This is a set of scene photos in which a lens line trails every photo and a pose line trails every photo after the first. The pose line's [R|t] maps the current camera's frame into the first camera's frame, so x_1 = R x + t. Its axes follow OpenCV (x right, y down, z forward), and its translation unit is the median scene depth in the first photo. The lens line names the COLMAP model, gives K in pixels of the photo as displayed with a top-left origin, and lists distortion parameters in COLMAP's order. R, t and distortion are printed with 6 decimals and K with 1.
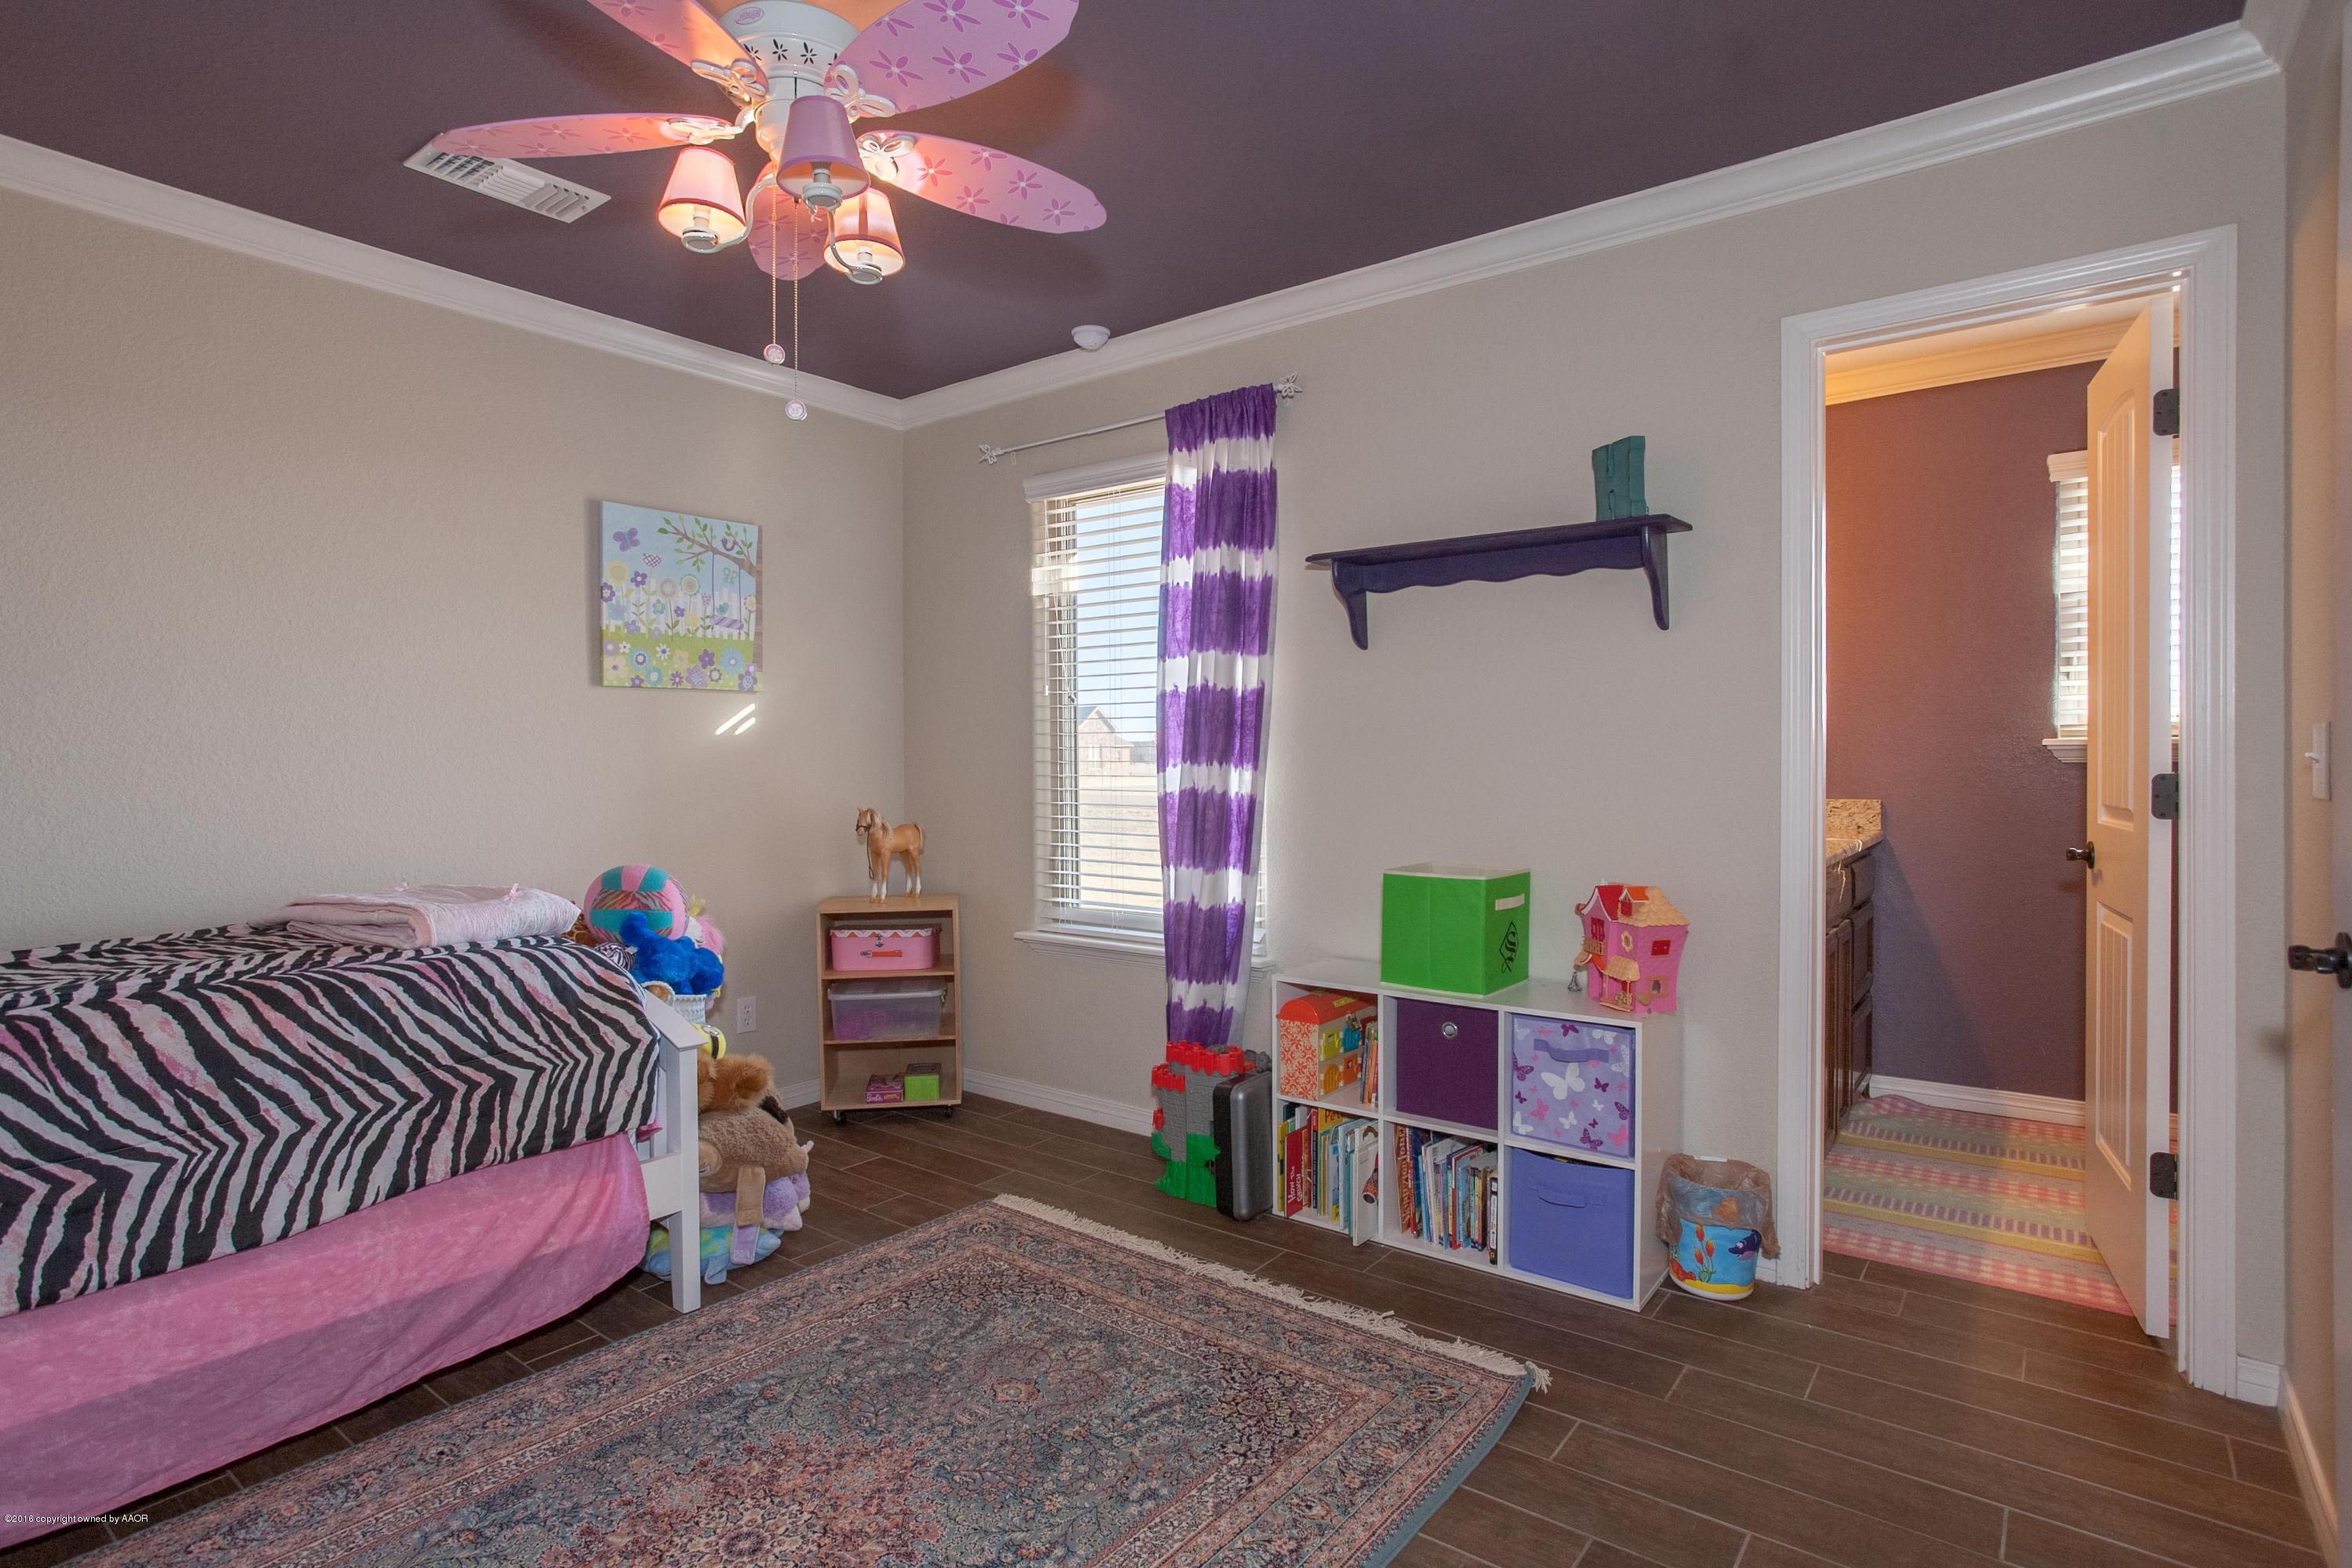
lens RADIAL K [[1154.4, 0, 1174.3], [0, 1154.4, 784.1], [0, 0, 1]] dist [-0.035651, 0.003695]
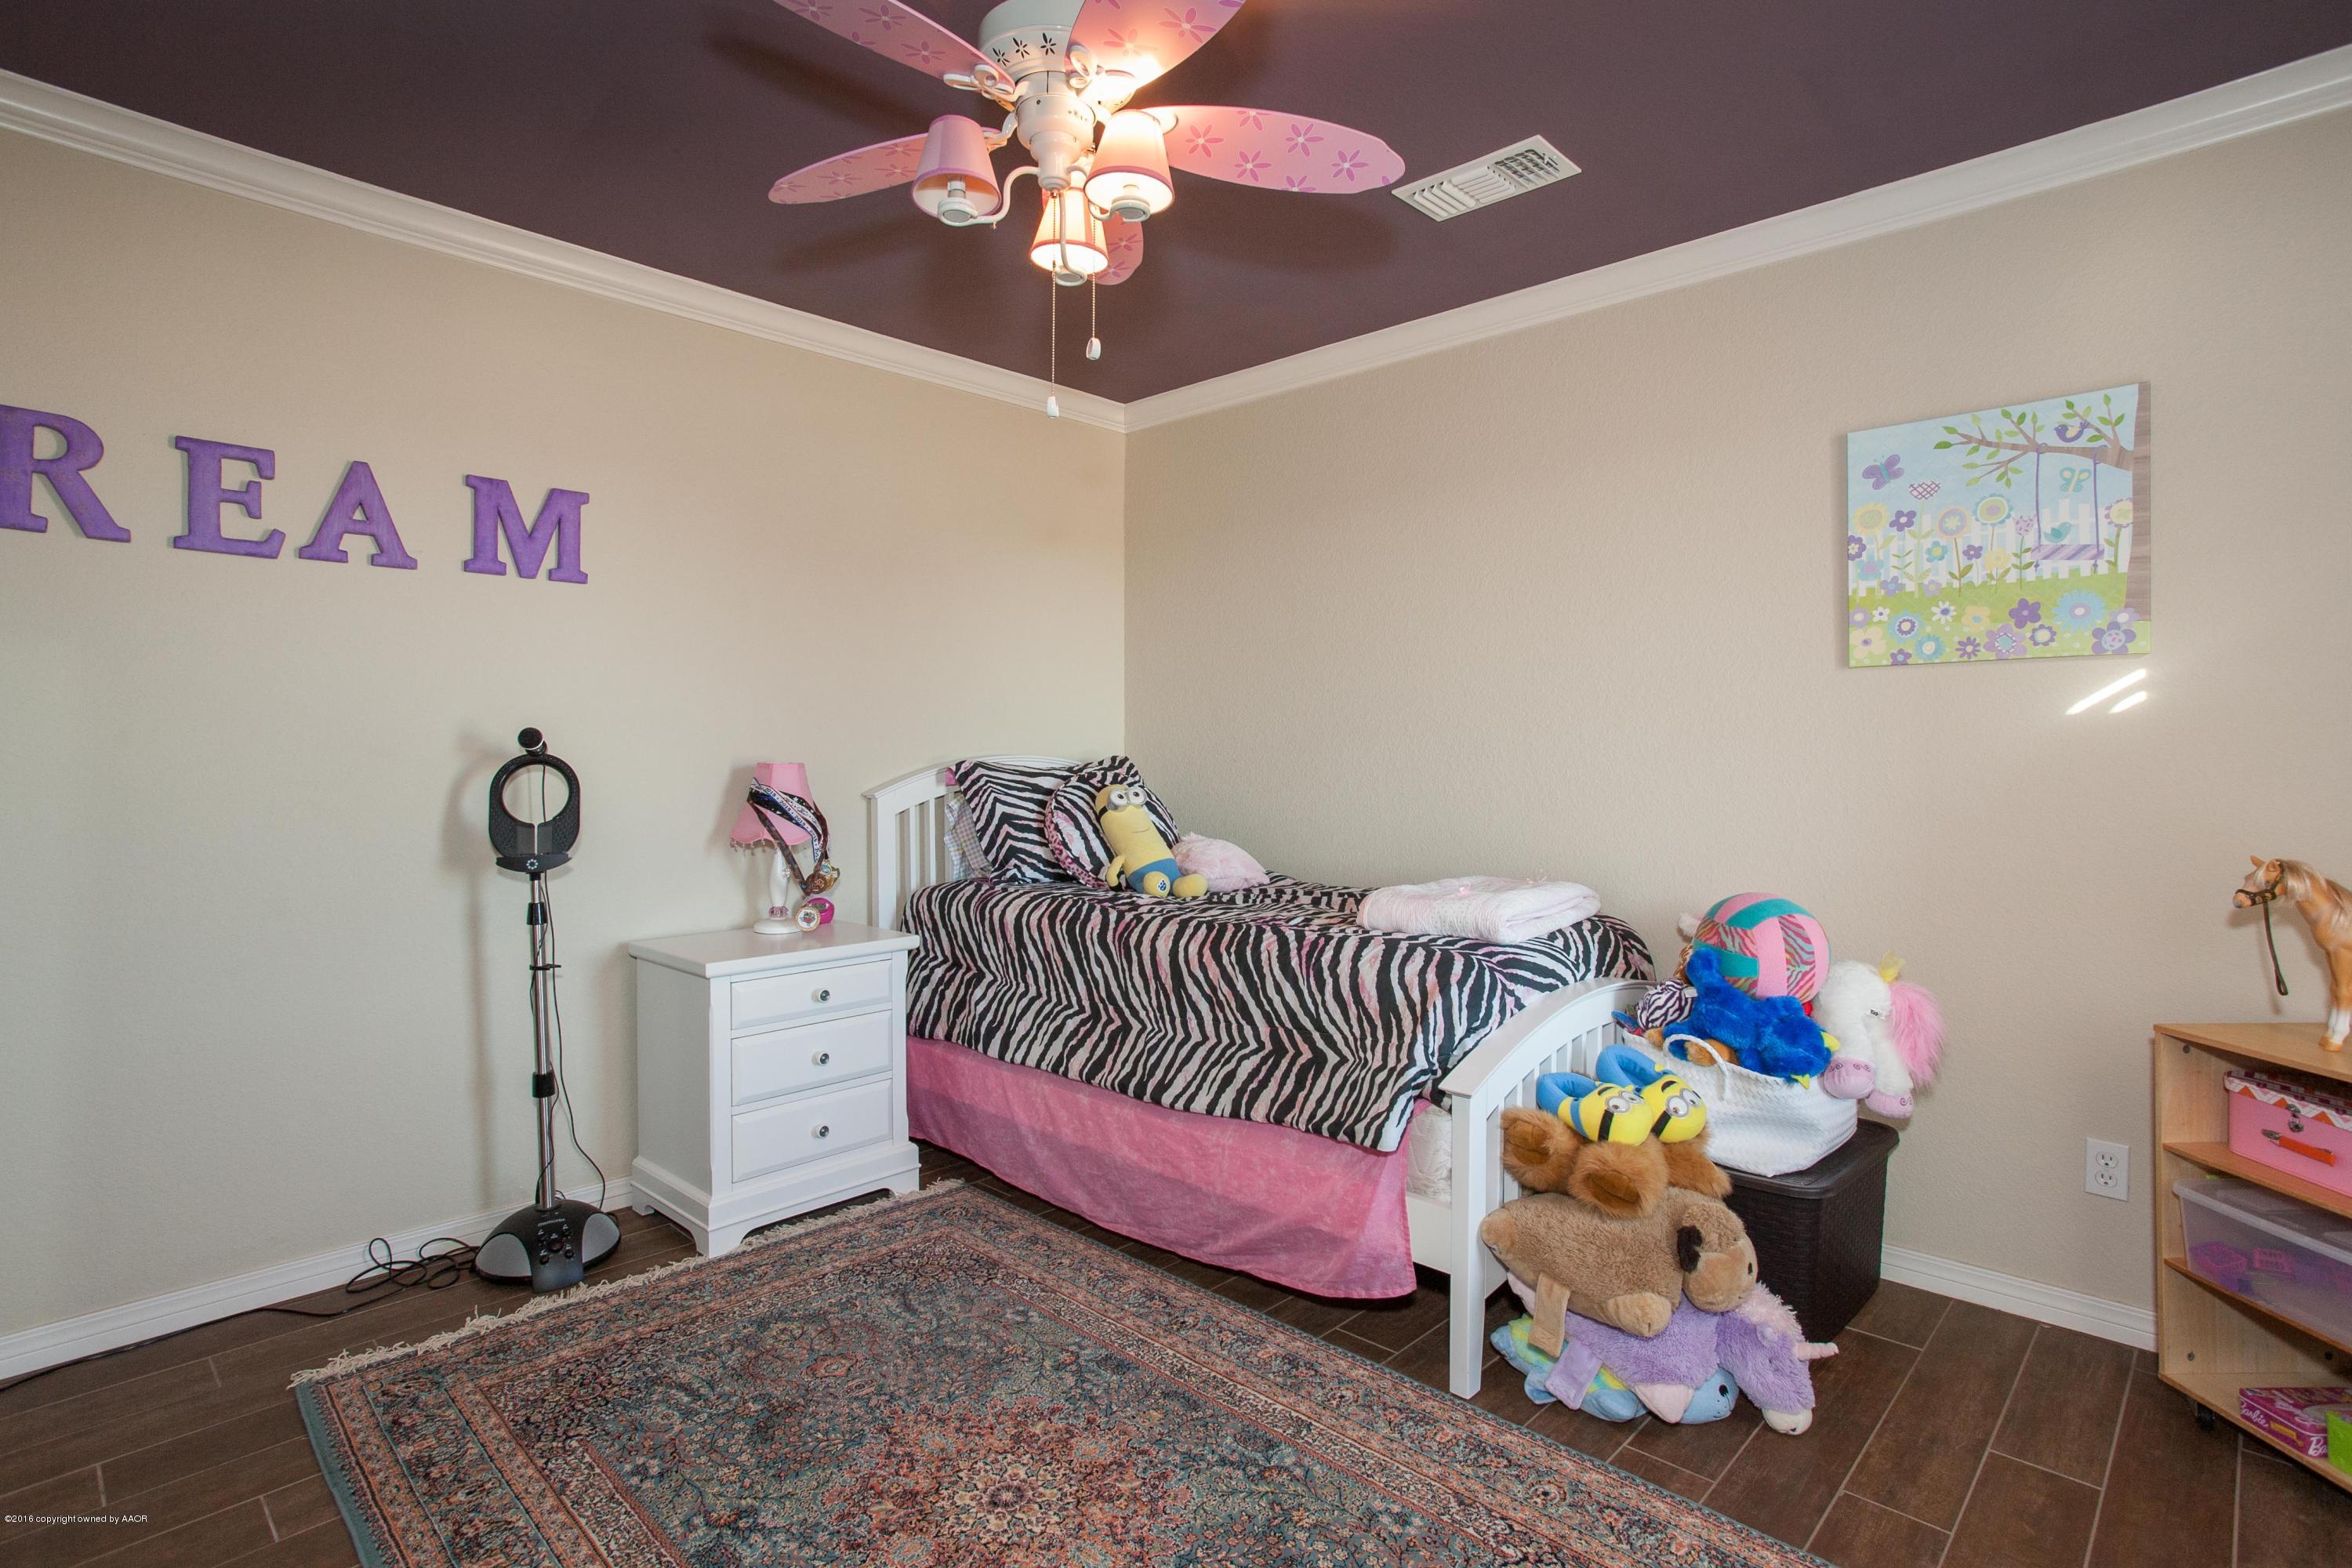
lens RADIAL K [[1154.4, 0, 1176.5], [0, 1154.4, 763.6], [0, 0, 1]] dist [-0.035651, 0.003695]
pose [[-0.106576, 0.016709, -0.994164, 0.330167], [-0.020284, 0.999614, 0.018975, -0.024988], [0.994098, 0.022188, -0.106195, 0.620627]]
